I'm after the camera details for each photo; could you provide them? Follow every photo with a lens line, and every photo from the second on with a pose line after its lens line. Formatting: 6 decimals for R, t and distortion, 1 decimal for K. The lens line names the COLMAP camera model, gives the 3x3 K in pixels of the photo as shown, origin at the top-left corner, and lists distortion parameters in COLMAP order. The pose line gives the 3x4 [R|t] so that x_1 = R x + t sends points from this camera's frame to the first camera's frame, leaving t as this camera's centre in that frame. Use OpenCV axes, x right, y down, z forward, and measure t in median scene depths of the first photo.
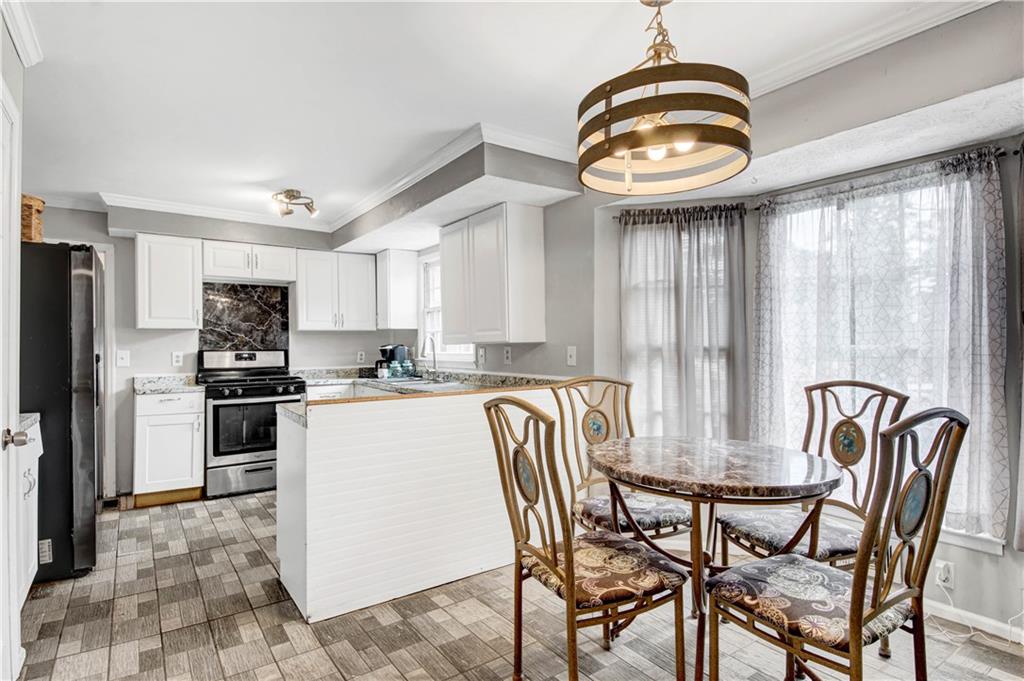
lens RADIAL K [[535.9, 0, 511.7], [0, 535.9, 346.9], [0, 0, 1]] dist [-0.002045, -0.001028]
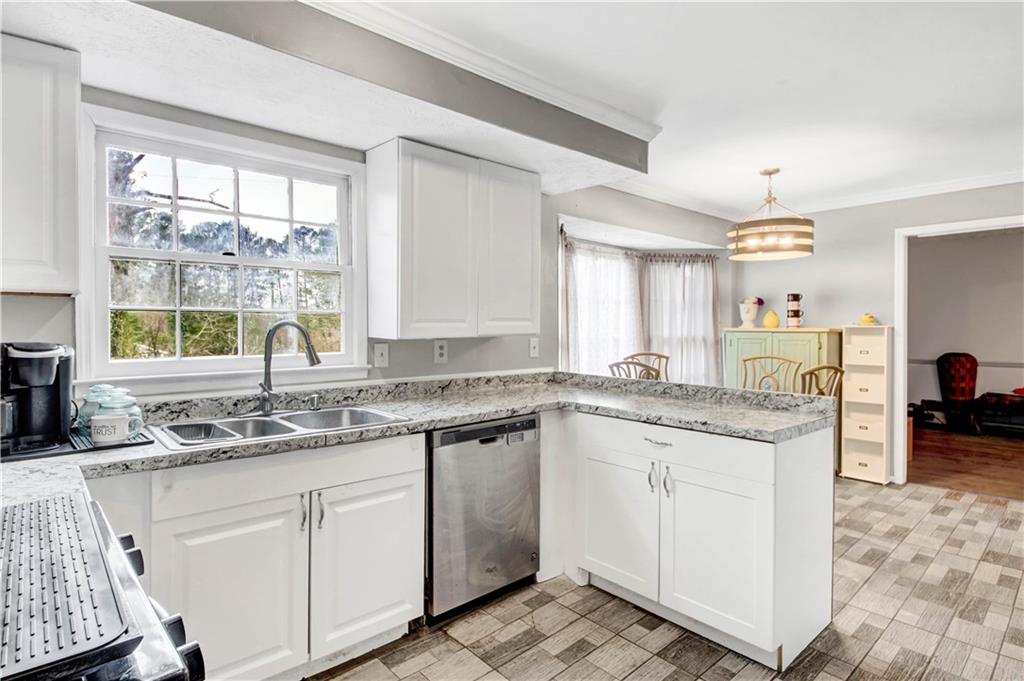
lens RADIAL K [[535.9, 0, 511.8], [0, 535.9, 329.9], [0, 0, 1]] dist [-0.002045, -0.001028]
pose [[-0.114187, 0.000328, 0.993459, -1.274440], [-0.001160, 0.999999, -0.000464, -0.024226], [-0.993459, -0.001205, -0.114187, 1.667496]]
